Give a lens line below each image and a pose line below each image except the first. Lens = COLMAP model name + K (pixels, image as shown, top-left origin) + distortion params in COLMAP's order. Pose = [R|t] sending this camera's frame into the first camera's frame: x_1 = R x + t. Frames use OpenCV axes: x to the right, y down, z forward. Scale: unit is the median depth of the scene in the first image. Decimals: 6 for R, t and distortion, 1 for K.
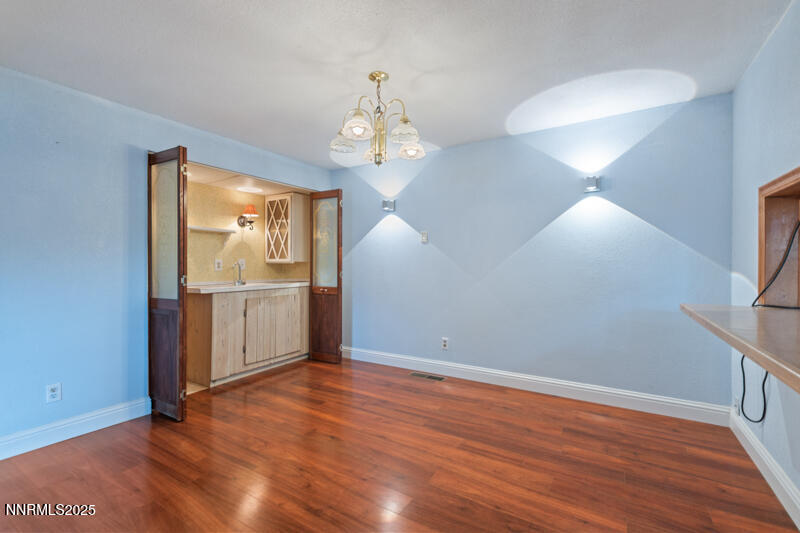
lens RADIAL K [[347.4, 0, 405.1], [0, 347.4, 268.5], [0, 0, 1]] dist [0.008571, -0.000325]
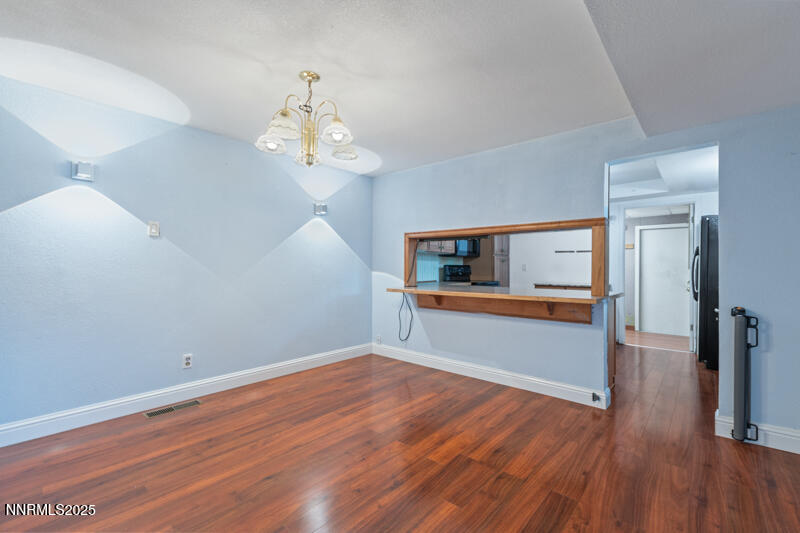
lens RADIAL K [[347.4, 0, 399.2], [0, 347.4, 270.6], [0, 0, 1]] dist [0.008571, -0.000325]
pose [[0.171947, -0.006845, 0.985082, -0.785704], [0.003175, 0.999975, 0.006395, -0.005647], [-0.985101, 0.002028, 0.171964, 0.454651]]
